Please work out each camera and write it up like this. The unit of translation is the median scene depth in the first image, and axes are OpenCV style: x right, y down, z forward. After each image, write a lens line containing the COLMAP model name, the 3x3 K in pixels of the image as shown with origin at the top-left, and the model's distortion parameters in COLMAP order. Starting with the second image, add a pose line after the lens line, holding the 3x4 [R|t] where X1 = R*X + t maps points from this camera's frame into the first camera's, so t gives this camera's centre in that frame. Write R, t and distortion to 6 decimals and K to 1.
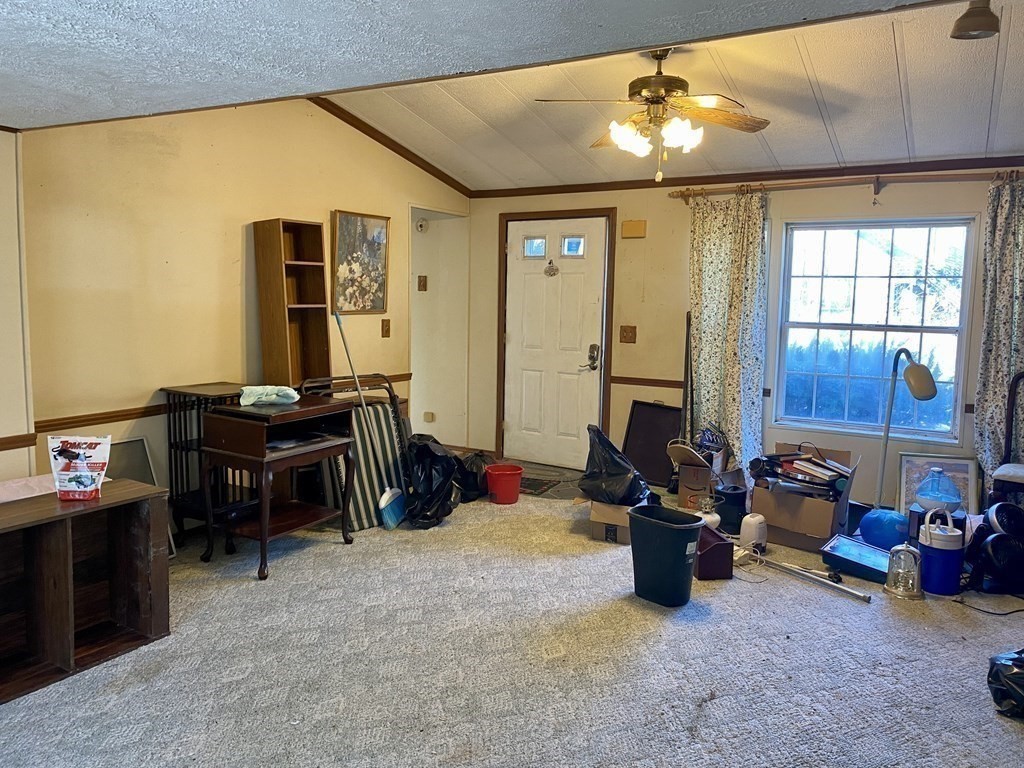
lens RADIAL K [[780.6, 0, 505.3], [0, 780.6, 388.2], [0, 0, 1]] dist [0.095702, -0.082502]
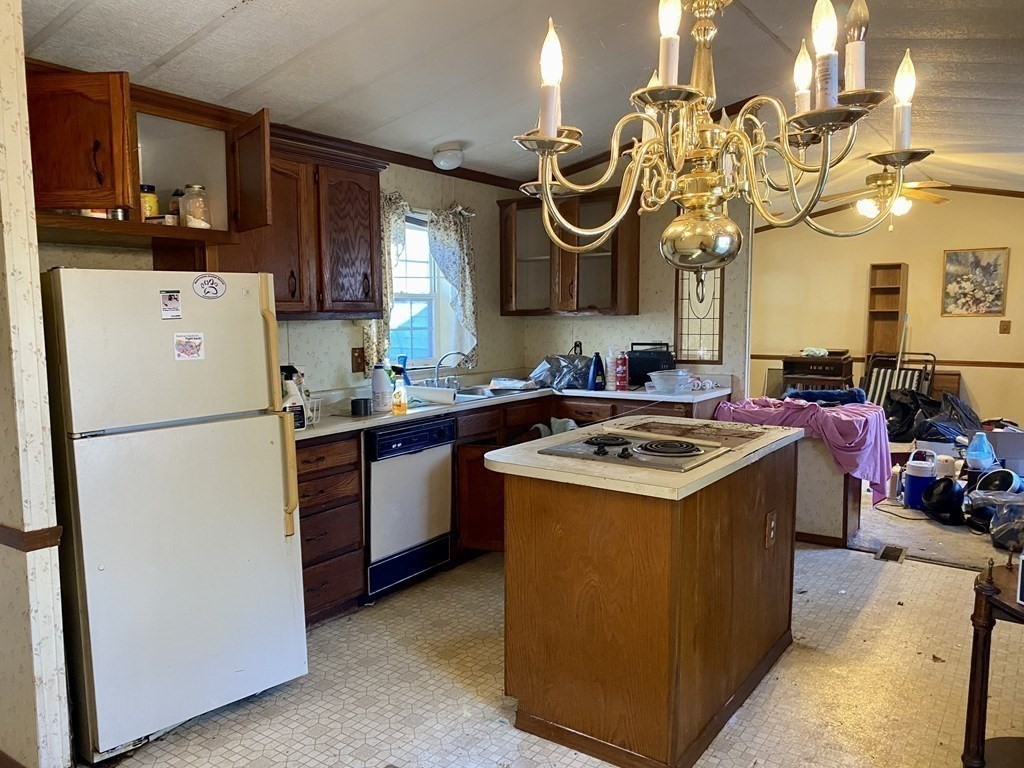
lens RADIAL K [[780.6, 0, 505.3], [0, 780.6, 388.2], [0, 0, 1]] dist [0.095702, -0.082502]
pose [[-0.086955, 0.082171, -0.992818, 1.428754], [-0.119270, 0.988565, 0.092265, 0.004979], [0.989047, 0.126437, -0.076160, 0.272721]]
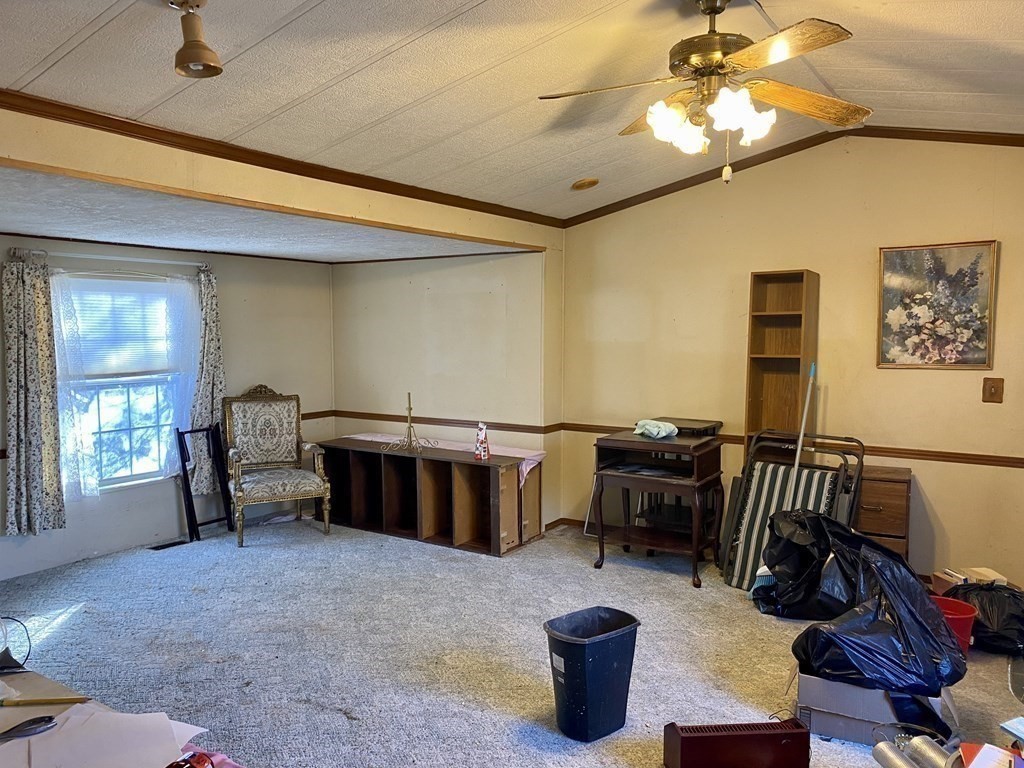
lens RADIAL K [[780.6, 0, 505.3], [0, 780.6, 388.2], [0, 0, 1]] dist [0.095702, -0.082502]
pose [[-0.068710, 0.048775, -0.996444, 0.671143], [-0.125897, 0.990395, 0.057160, -0.068578], [0.989661, 0.129377, -0.061909, 0.640971]]
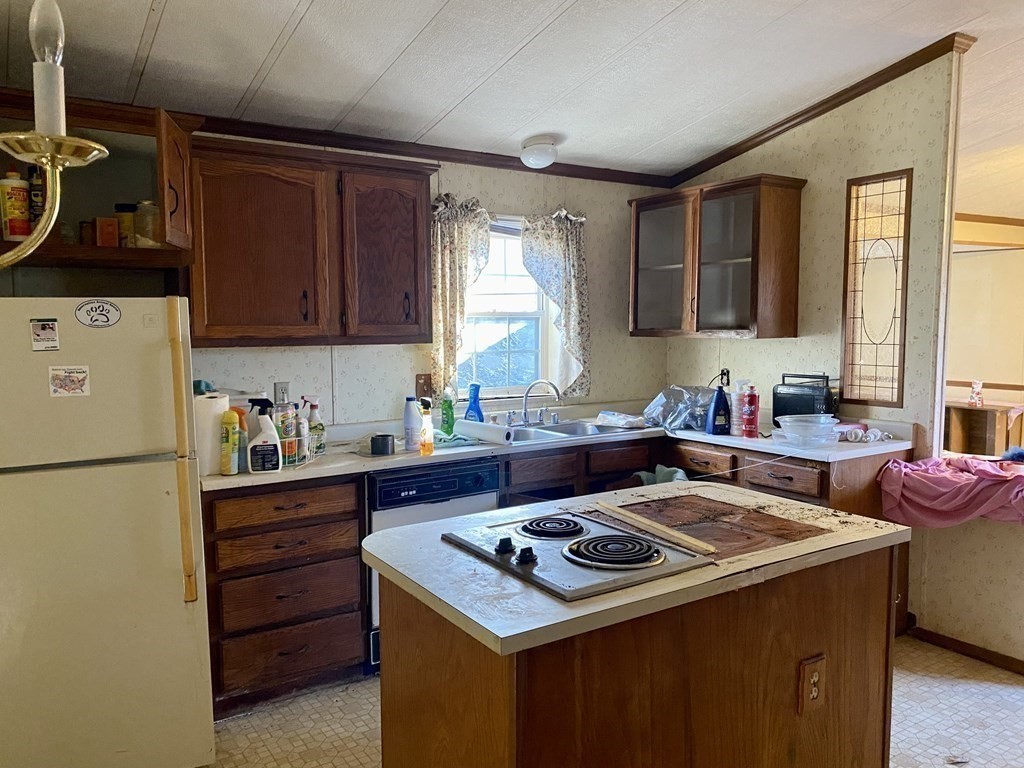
lens RADIAL K [[780.6, 0, 505.3], [0, 780.6, 388.2], [0, 0, 1]] dist [0.095702, -0.082502]
pose [[-0.451344, 0.061714, -0.890214, 1.222944], [-0.114188, 0.985410, 0.126207, -0.034560], [0.885014, 0.158615, -0.437712, 0.460684]]
